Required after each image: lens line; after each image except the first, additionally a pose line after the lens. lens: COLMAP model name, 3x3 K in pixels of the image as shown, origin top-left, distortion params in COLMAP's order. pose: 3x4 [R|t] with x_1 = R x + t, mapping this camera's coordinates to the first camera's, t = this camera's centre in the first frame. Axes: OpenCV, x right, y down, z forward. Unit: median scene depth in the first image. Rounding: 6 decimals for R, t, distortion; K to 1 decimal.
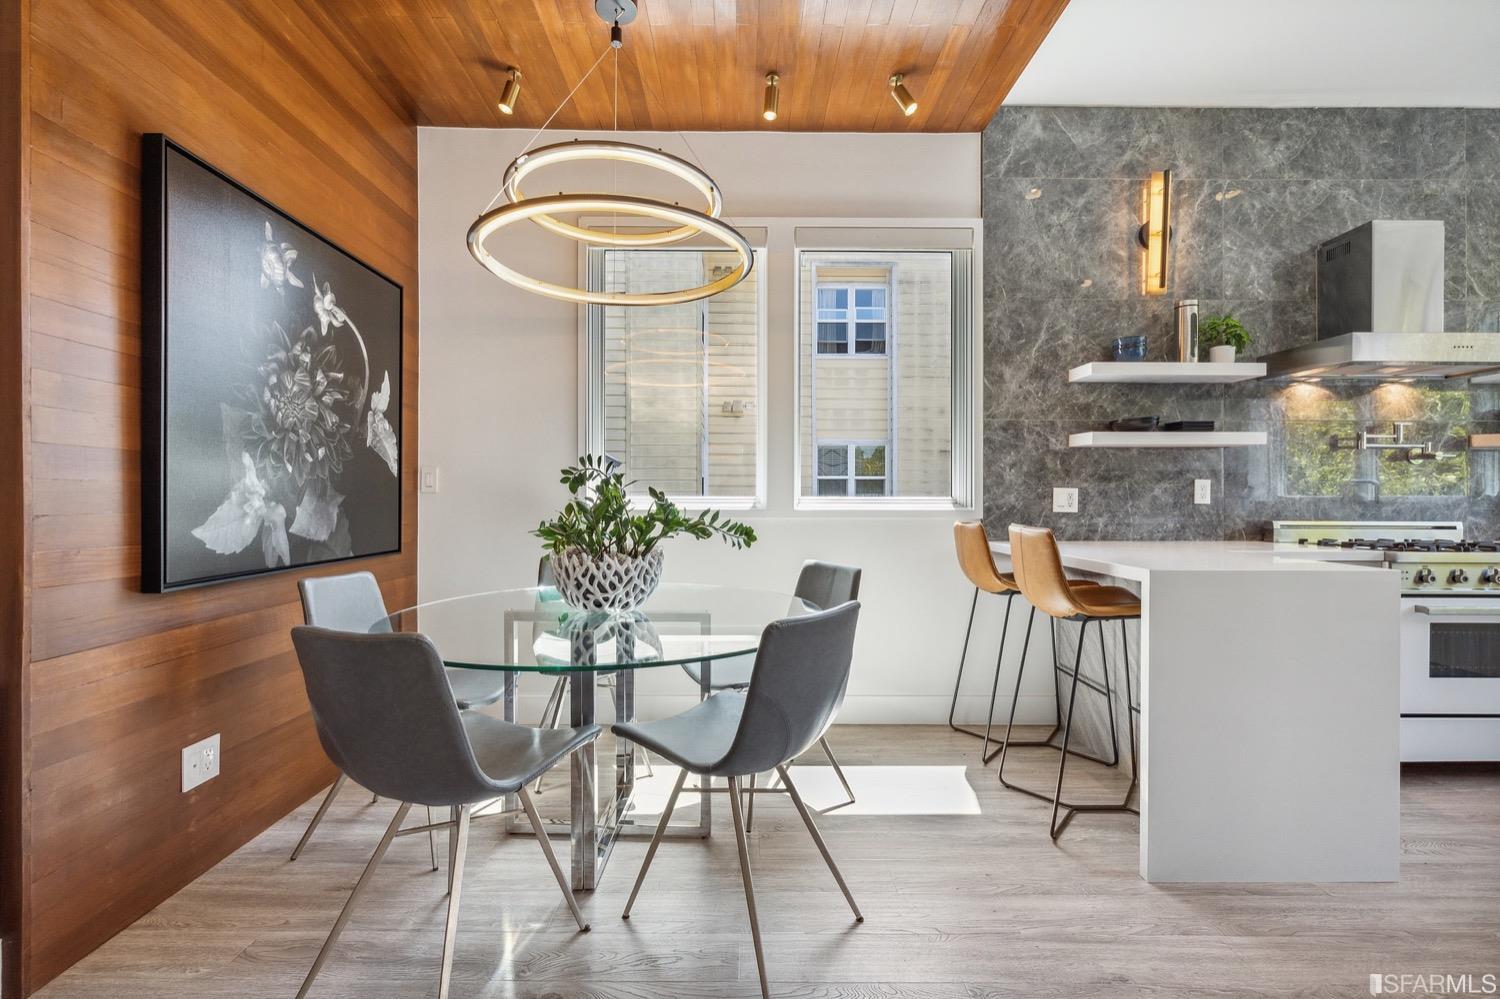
lens RADIAL K [[656.0, 0, 742.5], [0, 656.0, 497.7], [0, 0, 1]] dist [0.003268, -0.000738]
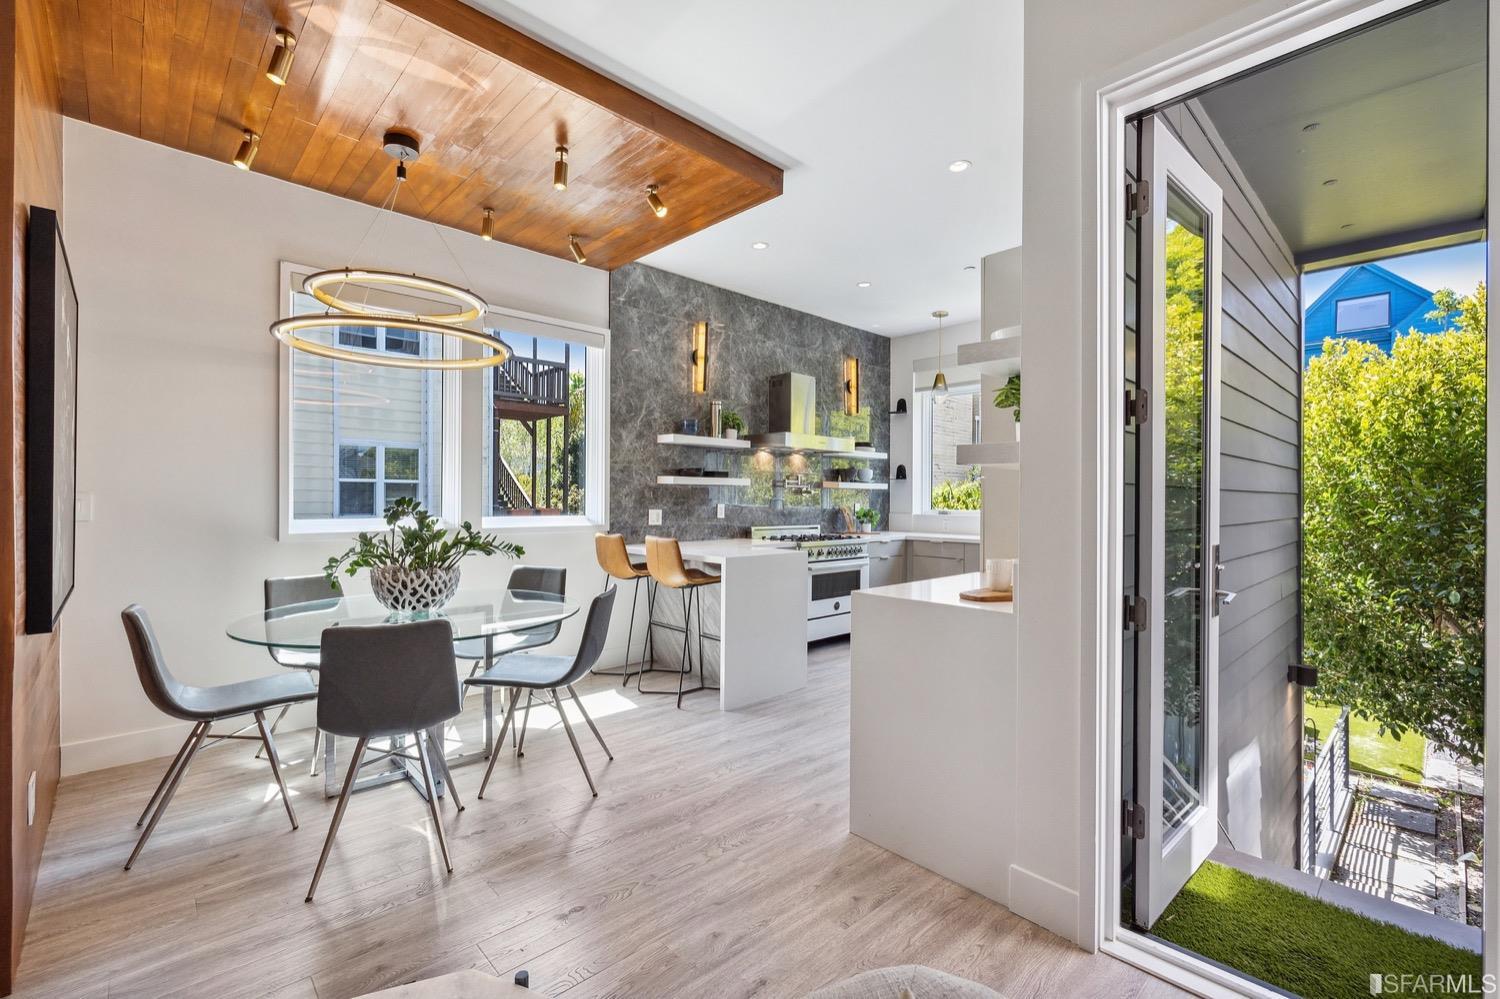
lens RADIAL K [[656.0, 0, 751.6], [0, 656.0, 500.3], [0, 0, 1]] dist [0.003268, -0.000738]
pose [[0.730262, 0.001747, 0.683165, -0.422683], [-0.007450, 0.999958, 0.005406, -0.047690], [-0.683127, -0.009037, 0.730244, -0.318599]]
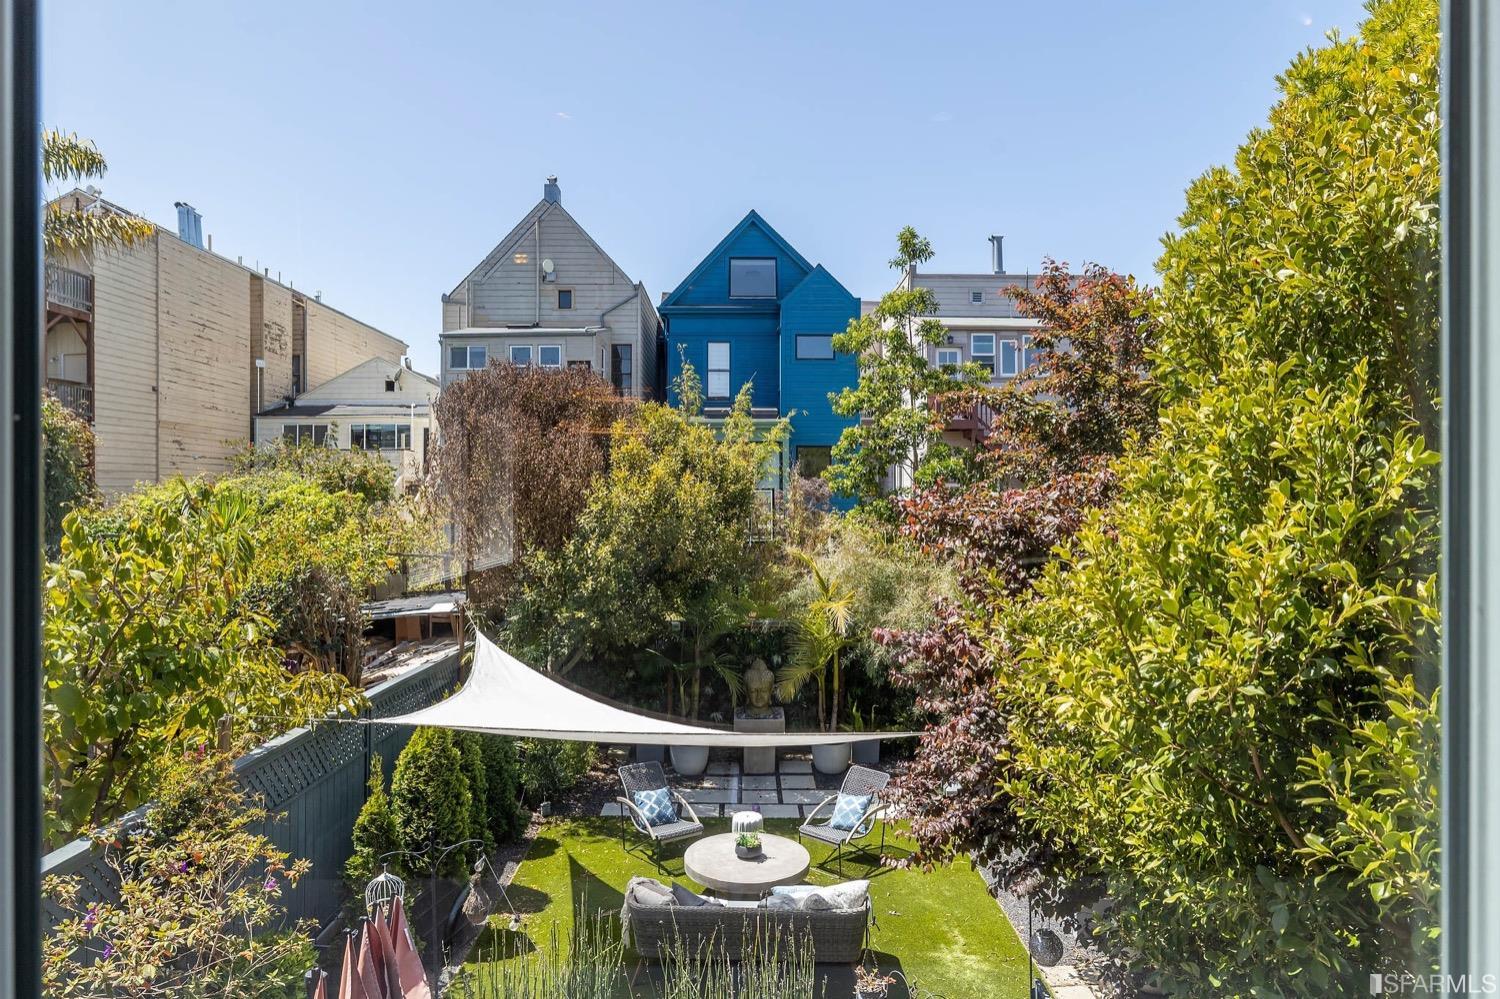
lens RADIAL K [[917.6, 0, 753.5], [0, 917.6, 501.2], [0, 0, 1]] dist [-0.047467, -0.003233]
pose [[0.000152, -0.001799, 0.999998, 1.404185], [-0.004720, 0.999987, 0.001800, -0.118486], [-0.999989, -0.004721, 0.000143, 0.493106]]
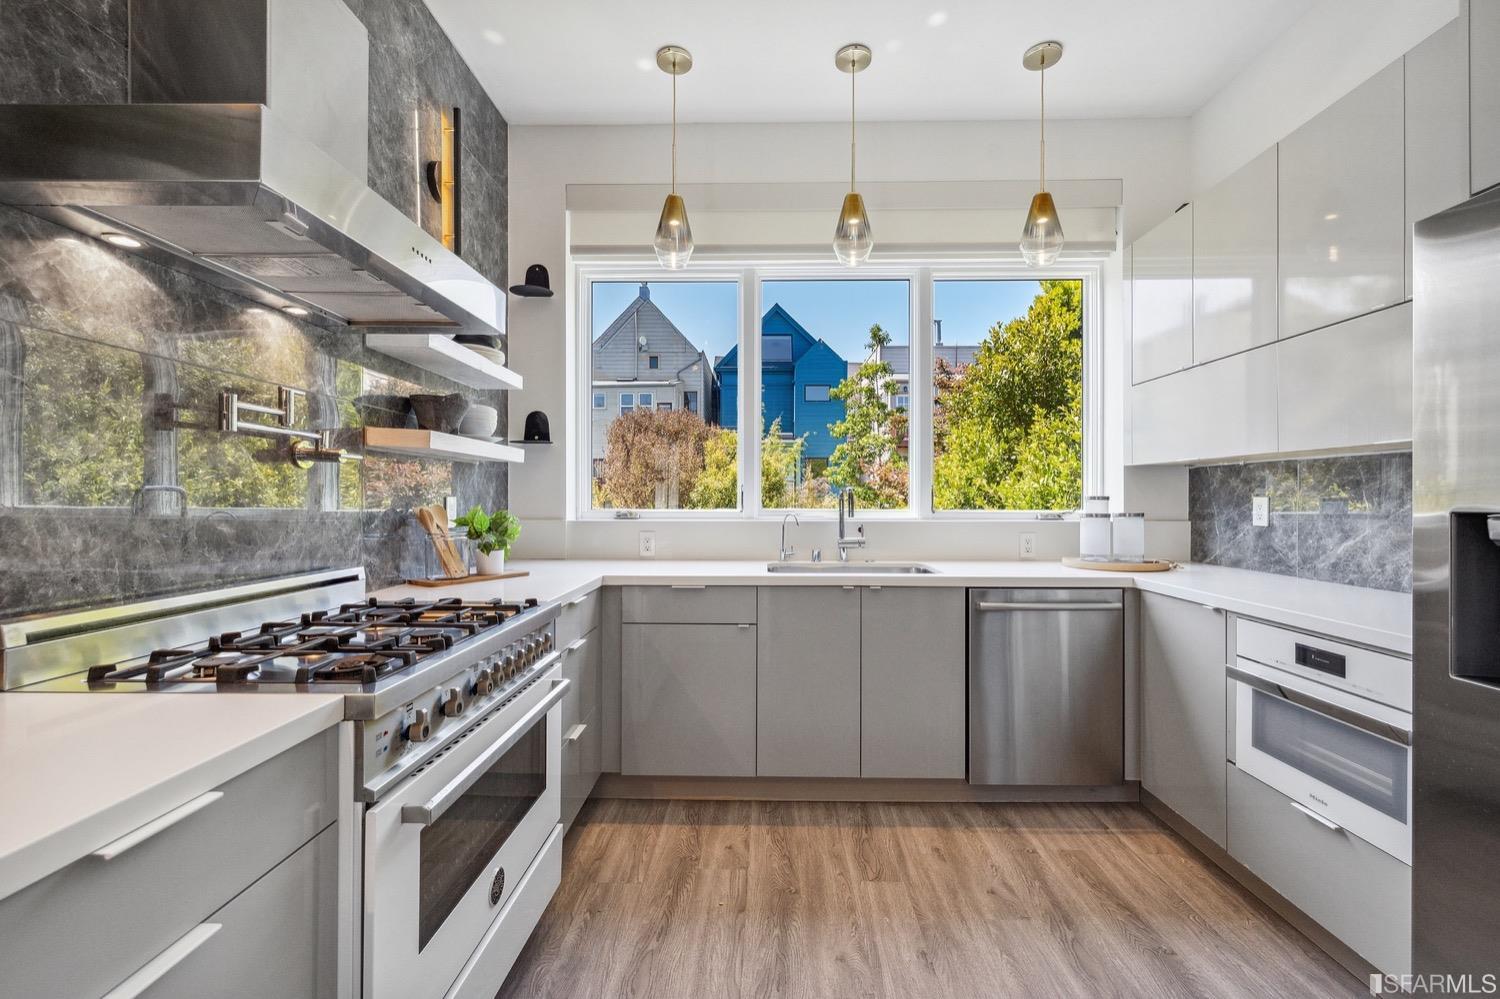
lens RADIAL K [[656.0, 0, 752.7], [0, 656.0, 493.0], [0, 0, 1]] dist [0.003268, -0.000738]
pose [[0.026189, 0.008331, 0.999622, 0.480044], [-0.005580, 0.999951, -0.008188, -0.027988], [-0.999641, -0.005363, 0.026234, 0.606069]]
